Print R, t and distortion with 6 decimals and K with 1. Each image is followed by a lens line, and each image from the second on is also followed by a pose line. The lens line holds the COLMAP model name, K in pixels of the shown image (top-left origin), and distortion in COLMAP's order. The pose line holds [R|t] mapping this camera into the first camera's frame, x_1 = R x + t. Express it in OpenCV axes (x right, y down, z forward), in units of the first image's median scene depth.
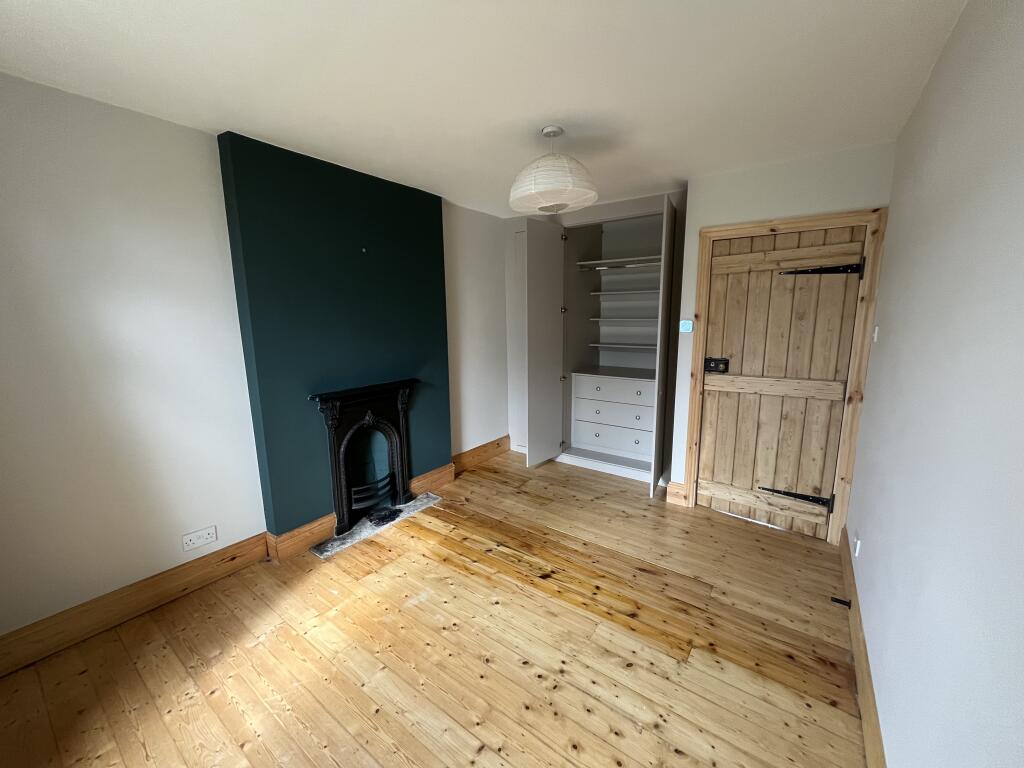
lens RADIAL K [[413.2, 0, 512.0], [0, 413.2, 384.0], [0, 0, 1]] dist [-0.000832, -0.000067]
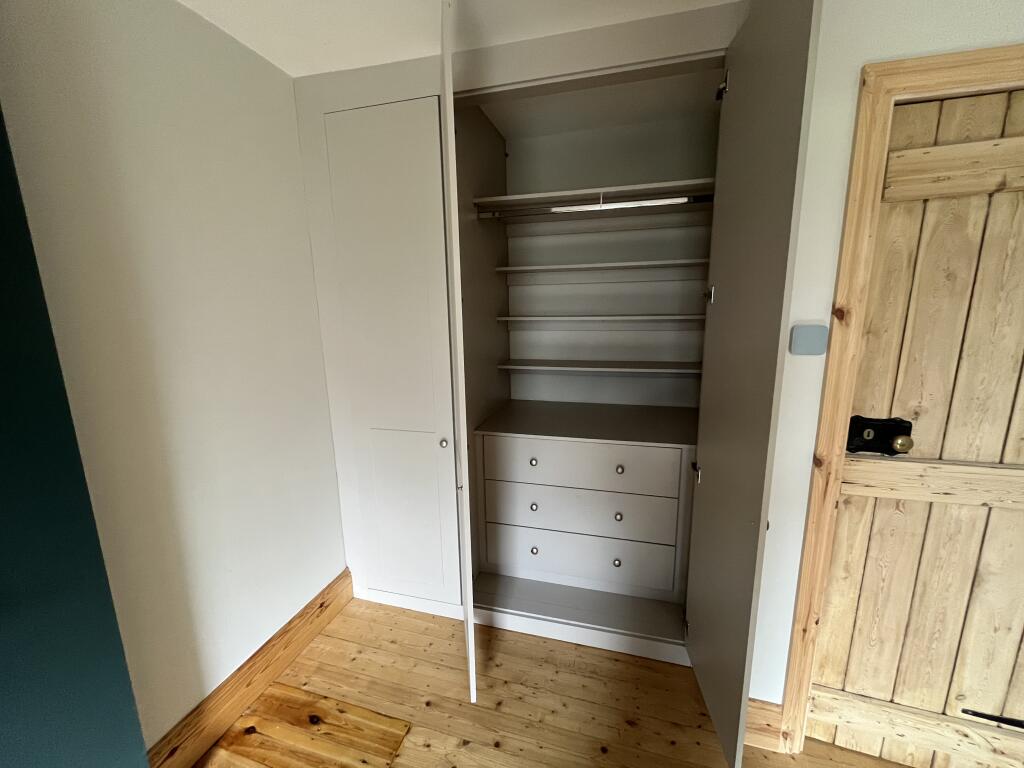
lens RADIAL K [[413.2, 0, 512.0], [0, 413.2, 384.0], [0, 0, 1]] dist [-0.000832, -0.000067]
pose [[0.937248, -0.071557, 0.341241, 0.034389], [0.065604, 0.997425, 0.028970, -0.132055], [-0.342435, -0.004765, 0.939529, 0.758025]]
